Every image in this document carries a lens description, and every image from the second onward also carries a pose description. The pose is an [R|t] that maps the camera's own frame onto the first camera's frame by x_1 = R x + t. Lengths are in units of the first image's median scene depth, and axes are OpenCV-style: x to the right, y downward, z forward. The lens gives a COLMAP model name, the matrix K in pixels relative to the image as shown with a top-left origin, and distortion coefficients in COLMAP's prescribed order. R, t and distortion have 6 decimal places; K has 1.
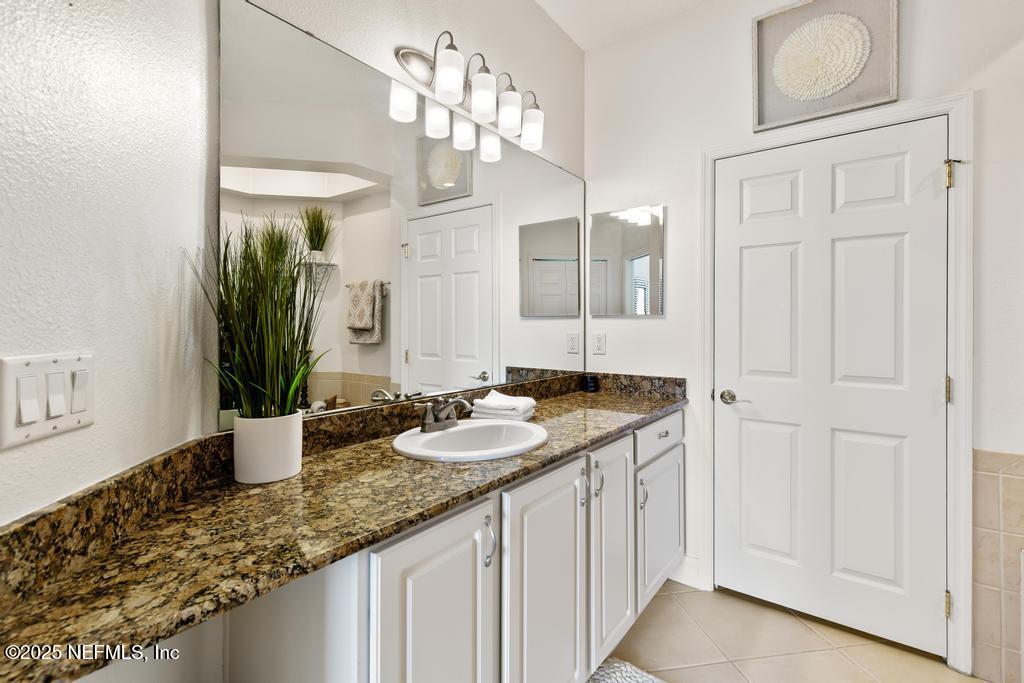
lens RADIAL K [[469.4, 0, 508.5], [0, 469.4, 323.5], [0, 0, 1]] dist [0.006994, -0.001055]
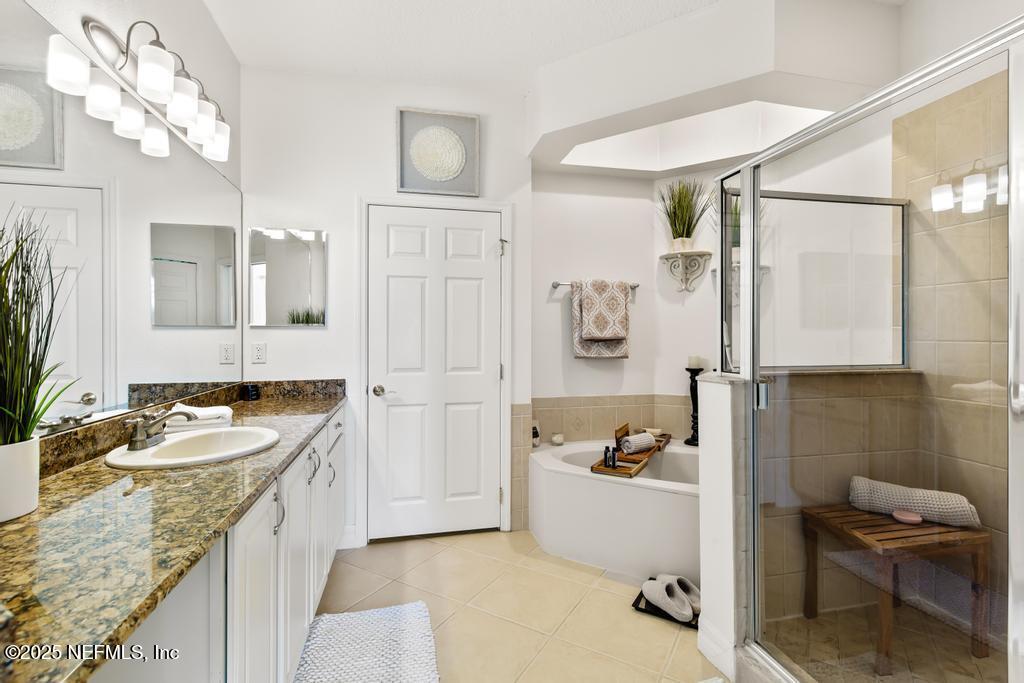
lens RADIAL K [[469.4, 0, 512.8], [0, 469.4, 337.6], [0, 0, 1]] dist [0.006994, -0.001055]
pose [[0.651018, -0.006506, 0.759034, -0.311533], [0.000500, 0.999967, 0.008143, 0.000426], [-0.759062, -0.004922, 0.651000, -0.137378]]
